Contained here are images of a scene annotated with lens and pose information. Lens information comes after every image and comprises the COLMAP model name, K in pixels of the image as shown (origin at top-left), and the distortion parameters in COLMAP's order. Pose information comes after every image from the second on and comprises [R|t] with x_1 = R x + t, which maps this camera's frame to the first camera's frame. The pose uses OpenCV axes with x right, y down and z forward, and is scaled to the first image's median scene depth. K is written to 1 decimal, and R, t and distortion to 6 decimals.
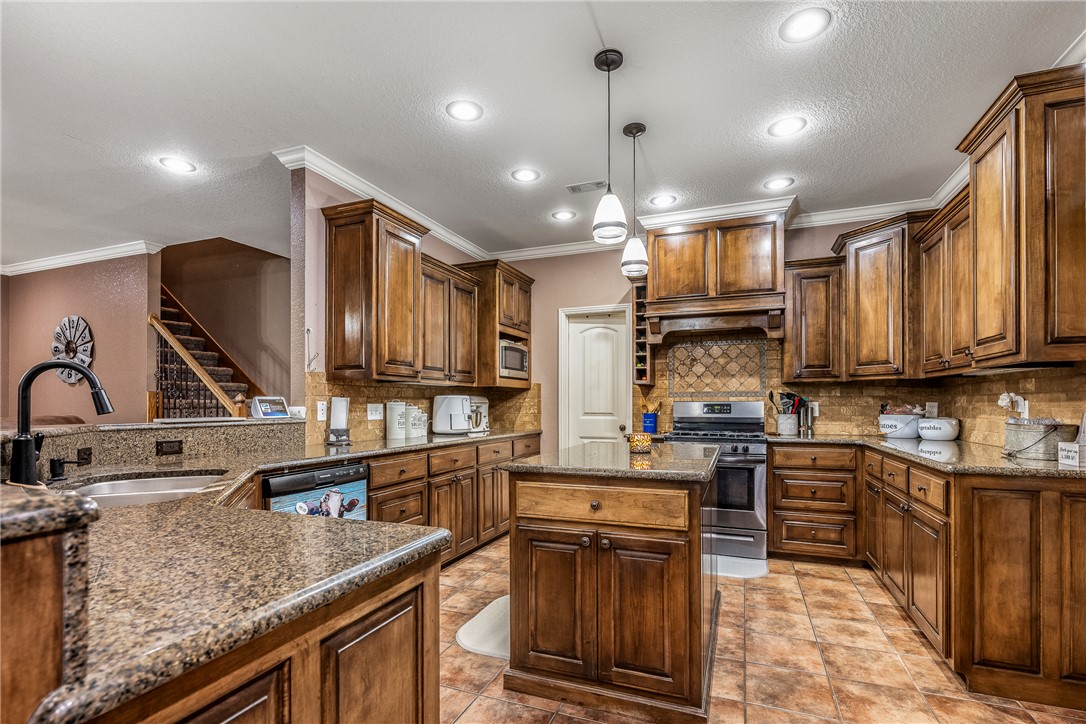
lens RADIAL K [[500.1, 0, 552.6], [0, 500.1, 399.3], [0, 0, 1]] dist [-0.001816, -0.000127]
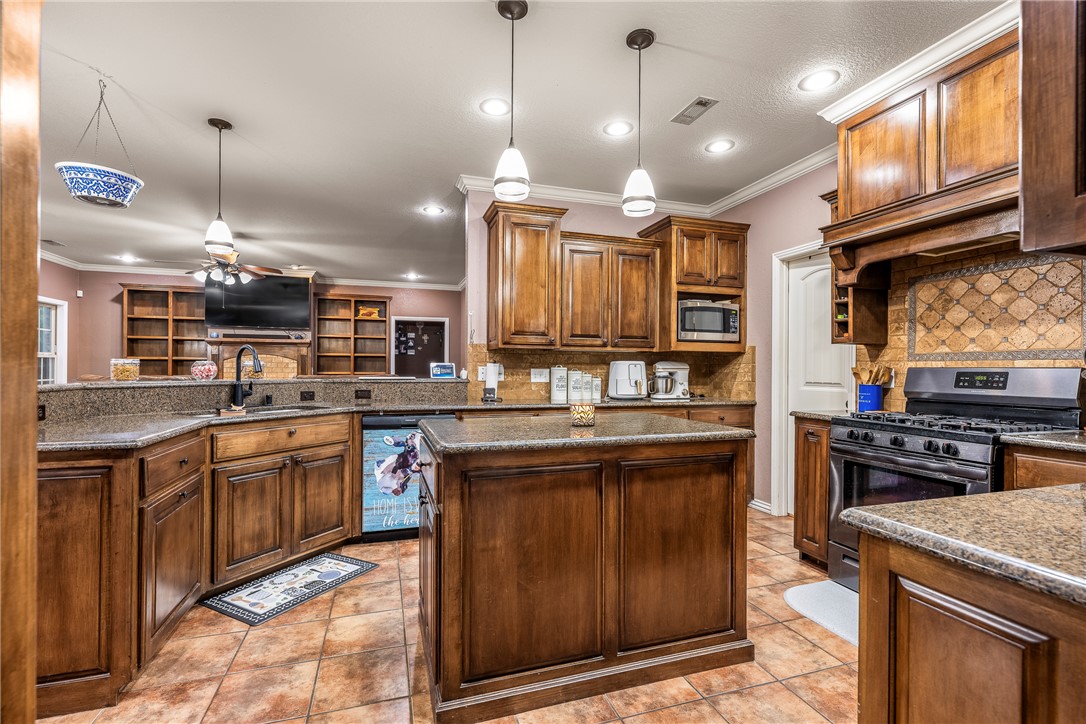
lens RADIAL K [[486.4, 0, 539.3], [0, 486.4, 366.0], [0, 0, 1]] dist [0.000978, -0.001120]
pose [[0.634592, 0.000079, -0.772848, 0.445673], [0.000187, 1.000000, 0.000256, 0.001826], [0.772848, -0.000307, 0.634592, 0.233521]]
